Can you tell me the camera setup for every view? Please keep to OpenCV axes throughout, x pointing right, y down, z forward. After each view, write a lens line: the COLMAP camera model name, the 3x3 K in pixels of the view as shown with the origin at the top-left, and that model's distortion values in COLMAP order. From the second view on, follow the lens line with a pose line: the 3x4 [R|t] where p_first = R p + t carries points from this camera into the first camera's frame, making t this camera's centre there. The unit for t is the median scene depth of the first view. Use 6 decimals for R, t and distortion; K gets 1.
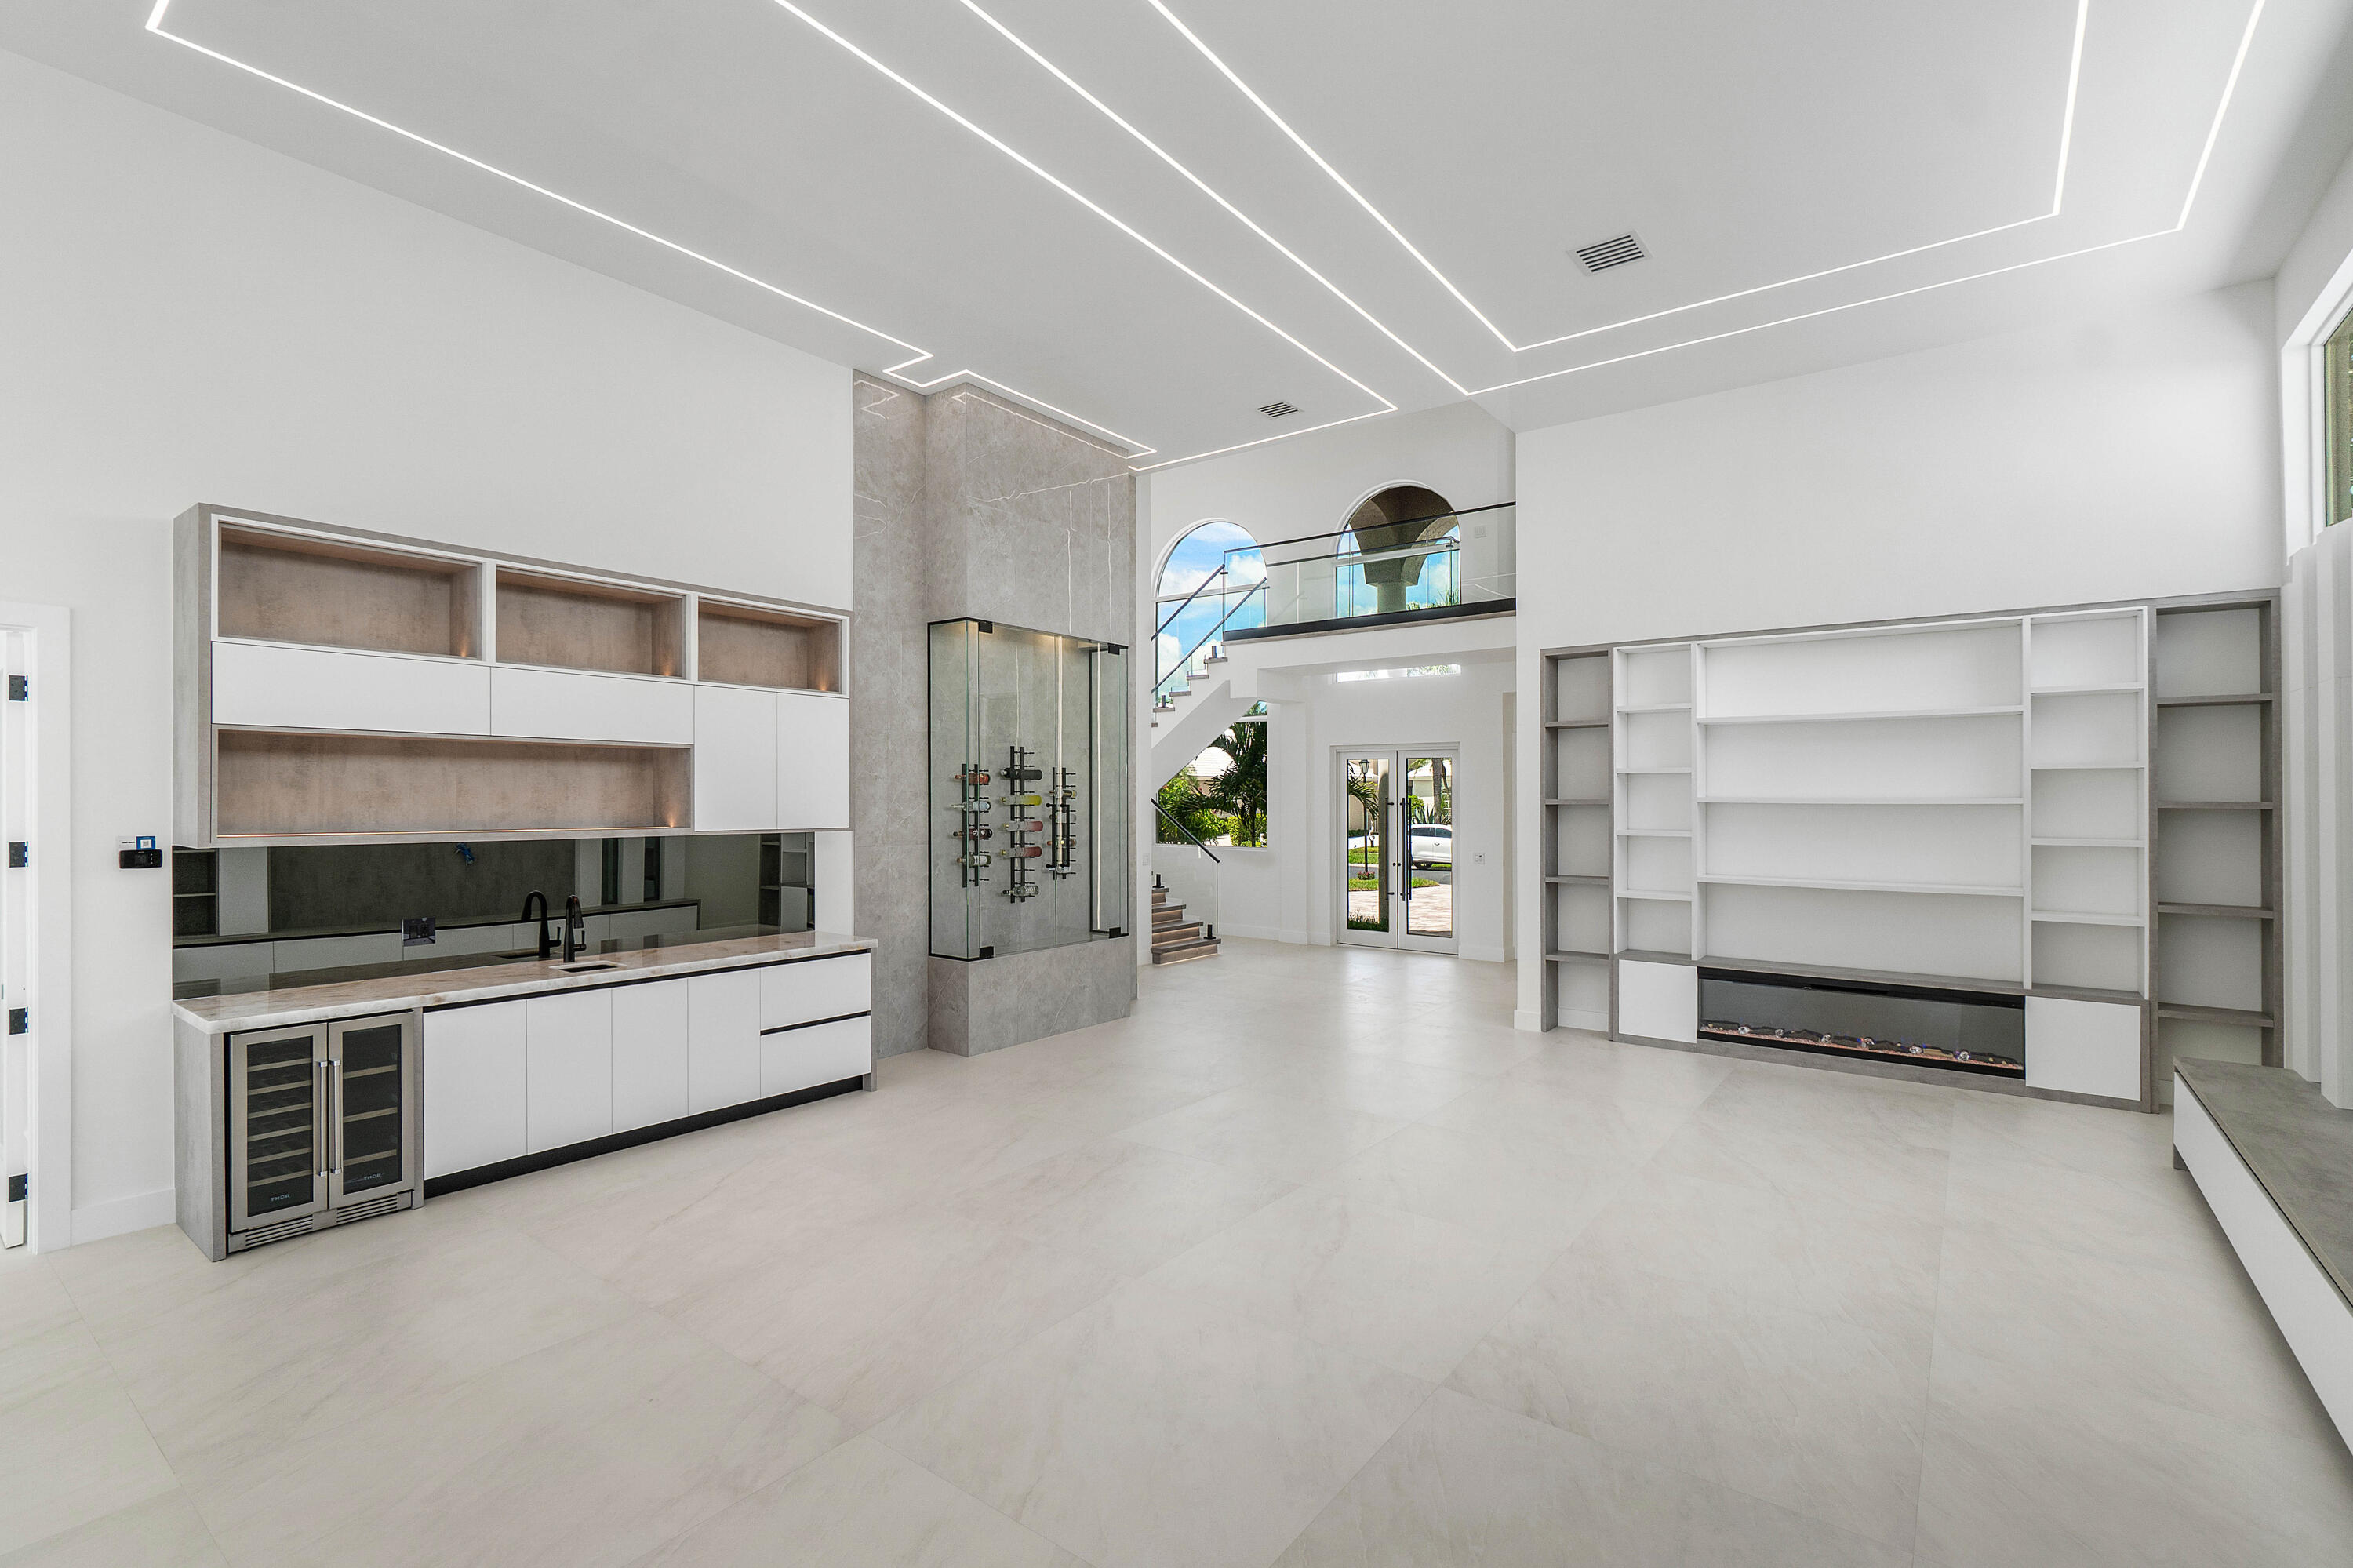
lens RADIAL K [[1059.3, 0, 1186.8], [0, 1059.3, 800.0], [0, 0, 1]] dist [-0.000029, 0.000201]
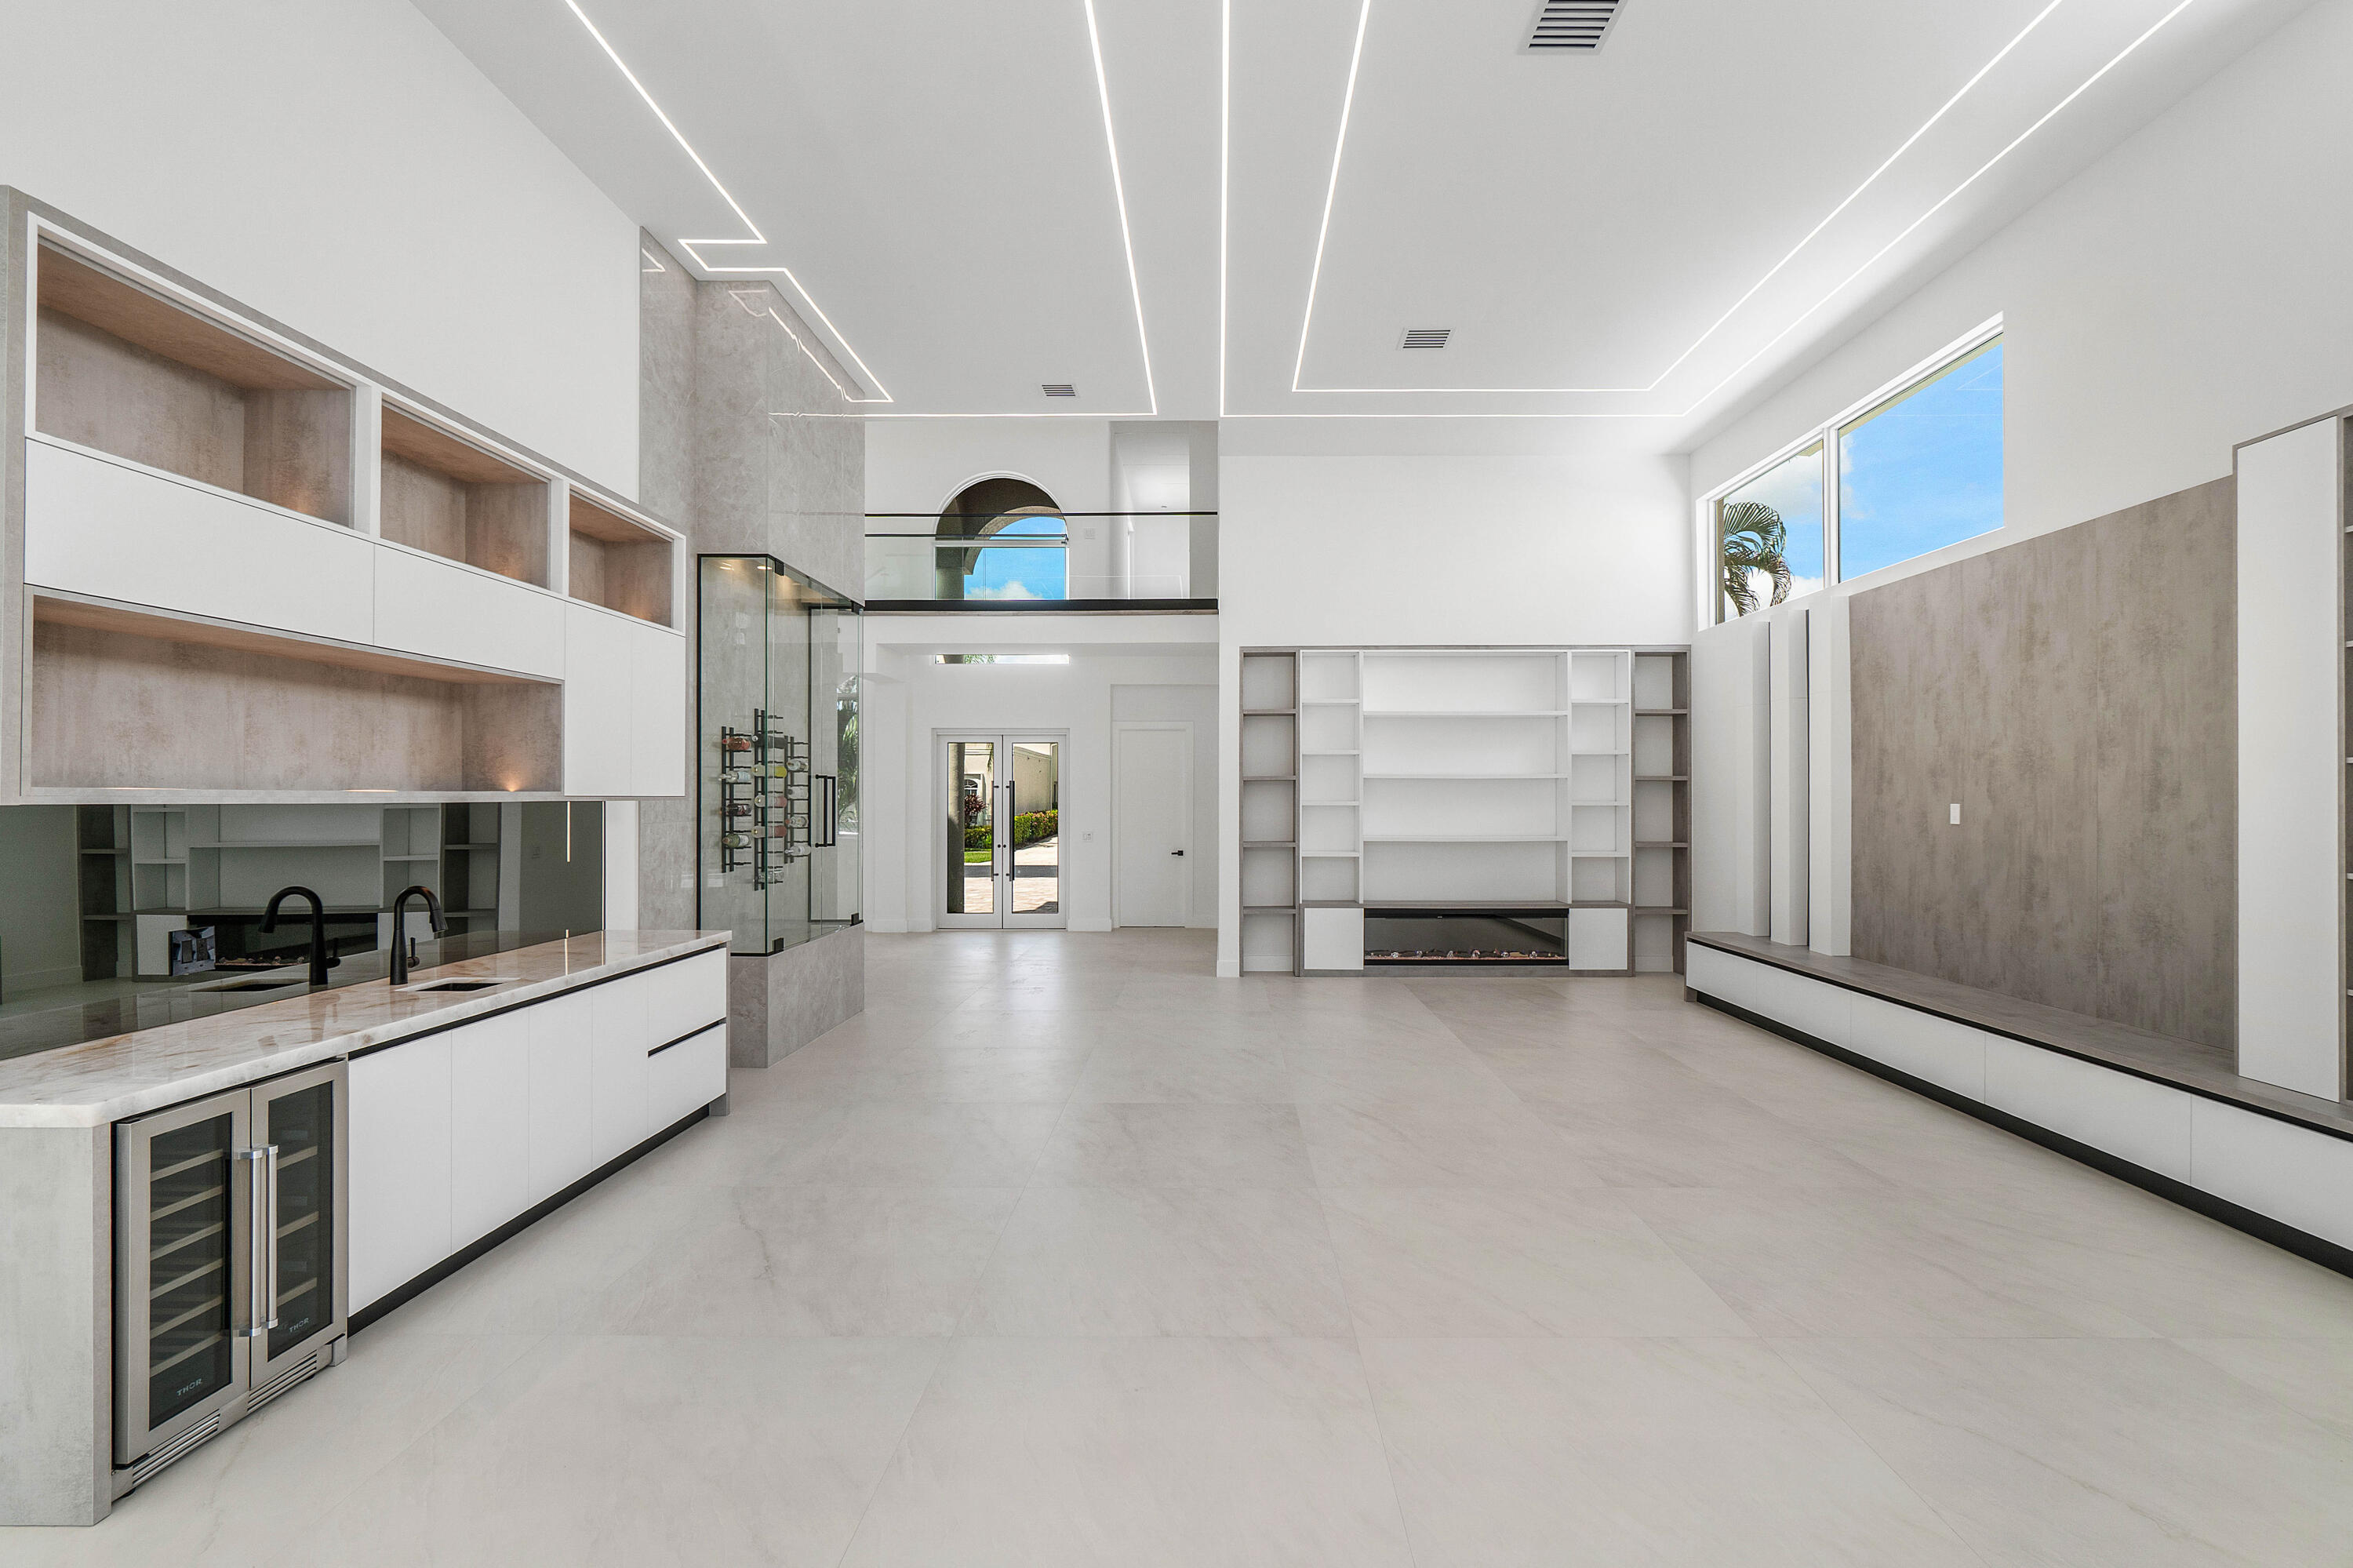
lens RADIAL K [[1063.3, 0, 1197.0], [0, 1063.3, 797.7], [0, 0, 1]] dist [-0.000561, -0.000617]
pose [[0.806348, -0.003138, 0.591433, -0.449323], [0.004413, 0.999990, -0.000710, 0.027171], [-0.591425, 0.003183, 0.806354, 0.104678]]
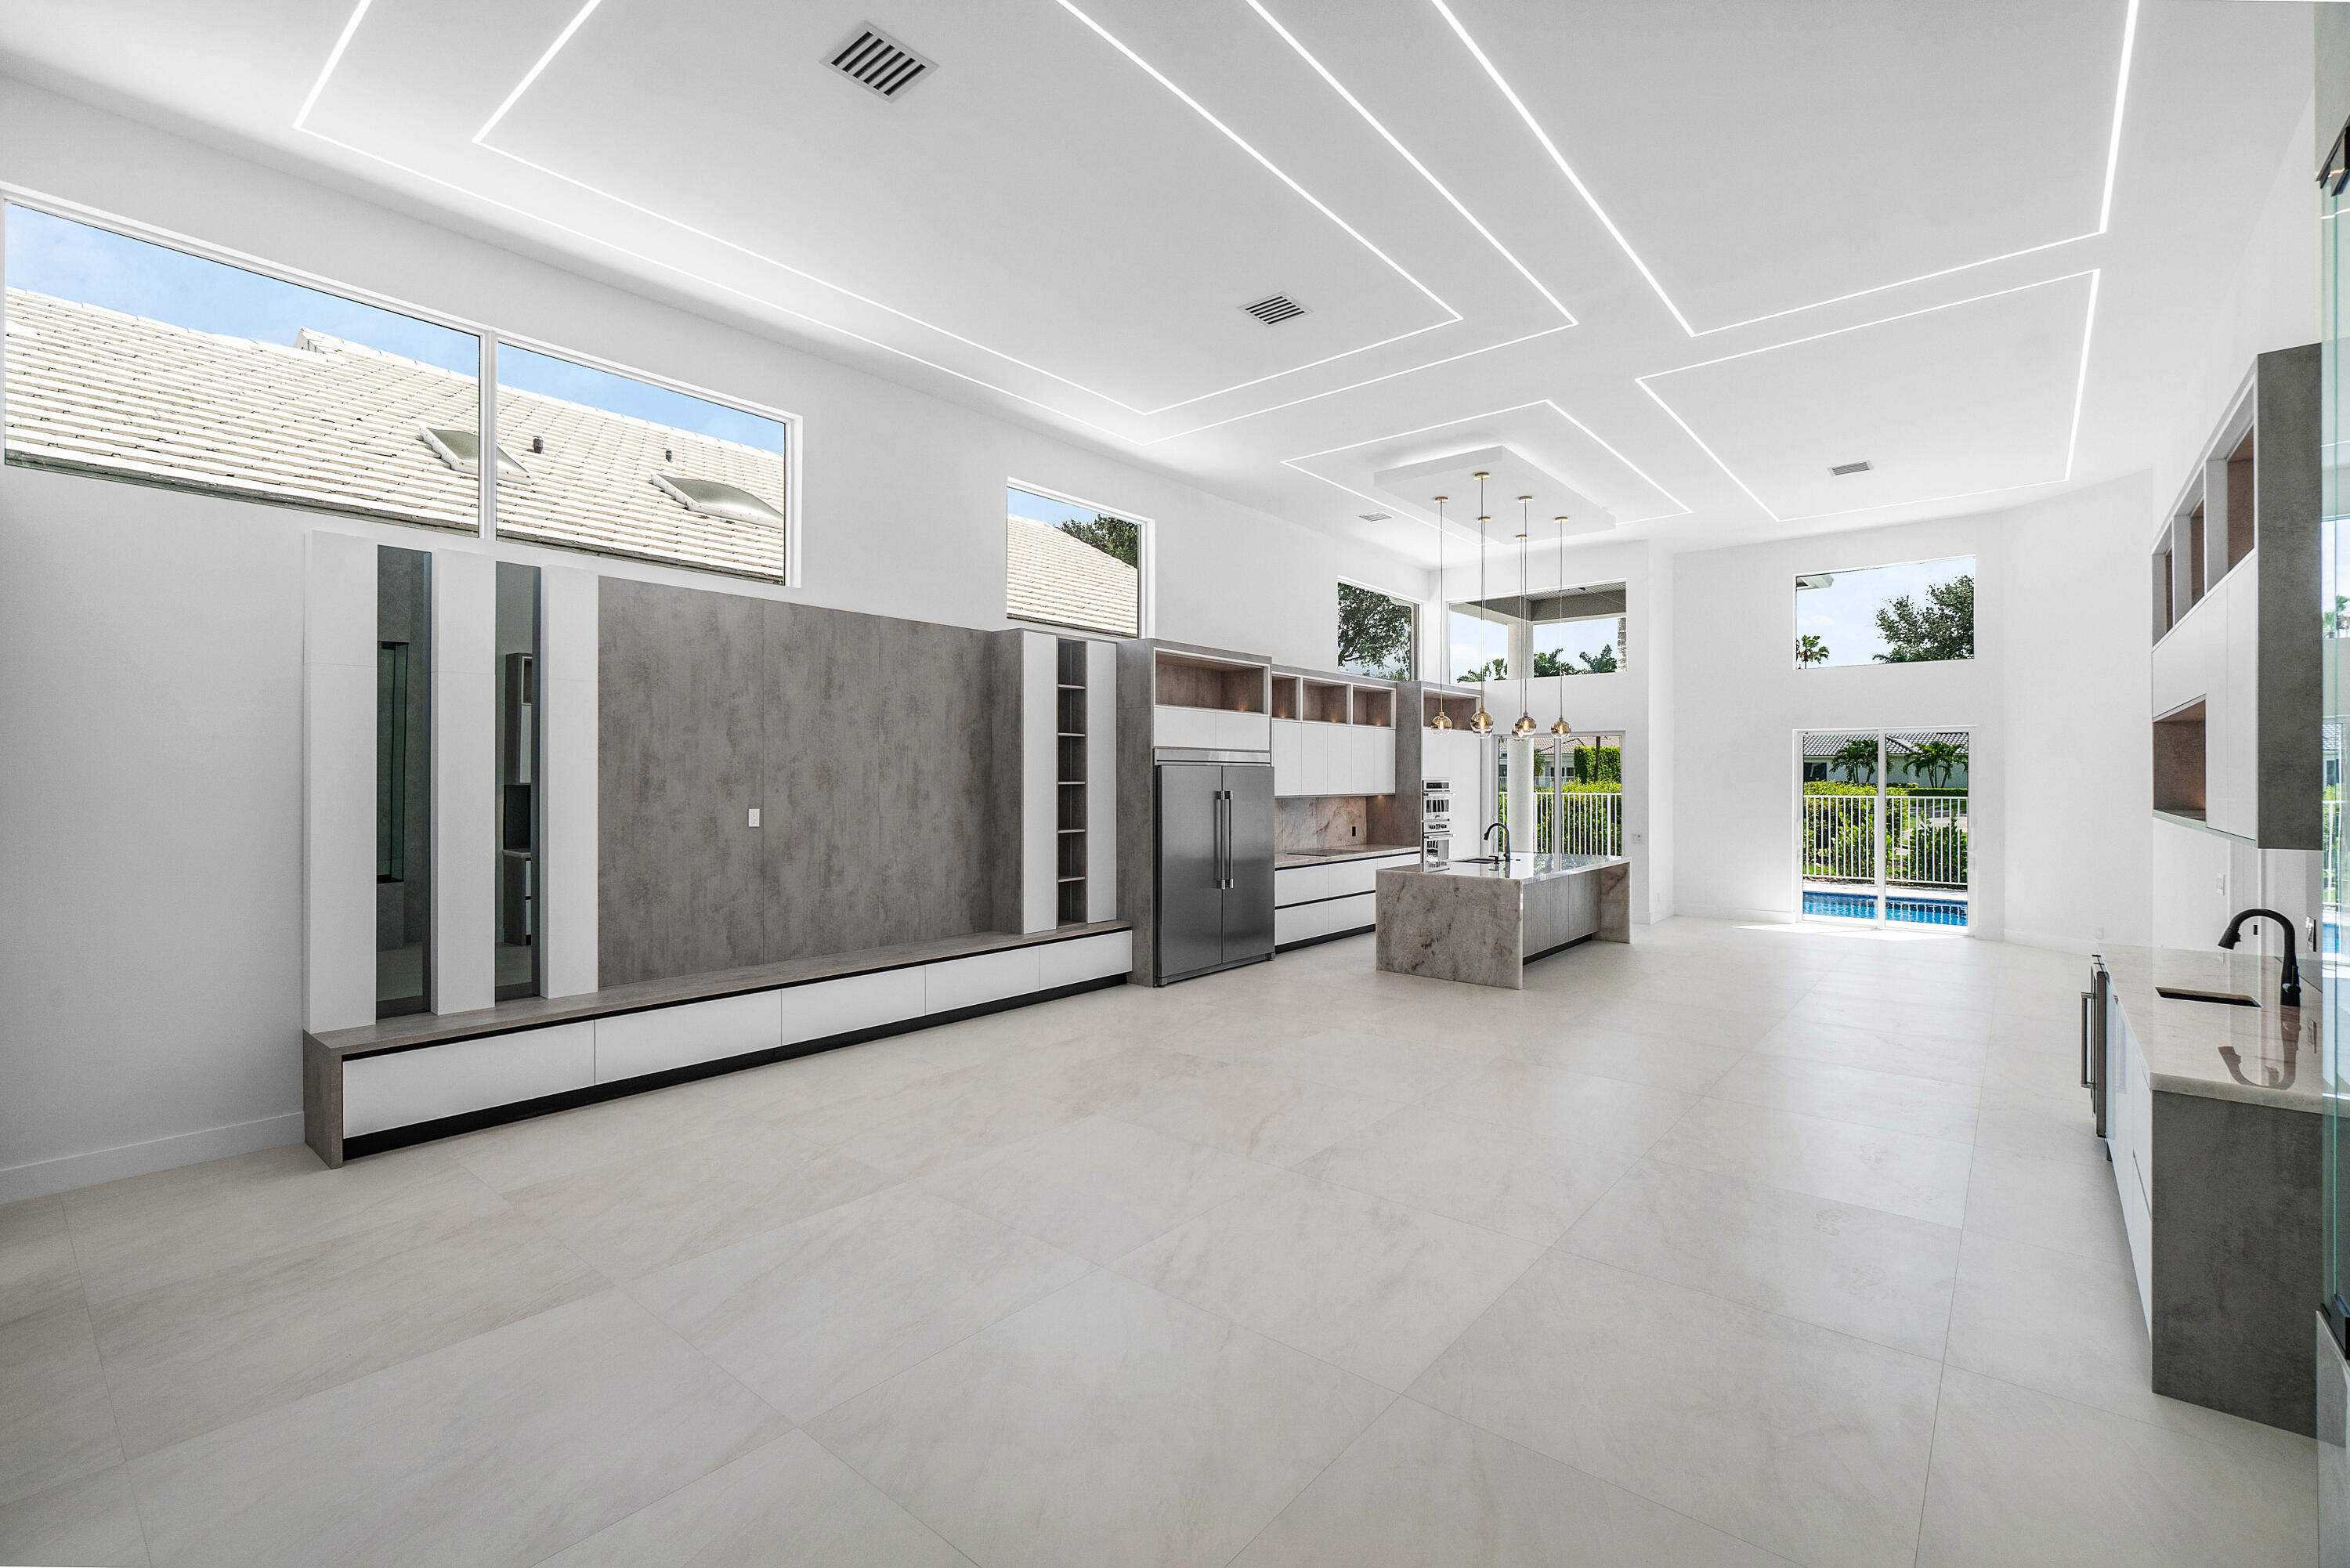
lens RADIAL K [[1033.5, 0, 1175.0], [0, 1033.5, 784.0], [0, 0, 1]] dist [-0.000459, -0.000376]
pose [[-0.999105, -0.005266, 0.041963, 0.117098], [-0.004901, 0.999949, 0.008806, 0.001263], [-0.042008, 0.008592, -0.999080, 1.356521]]
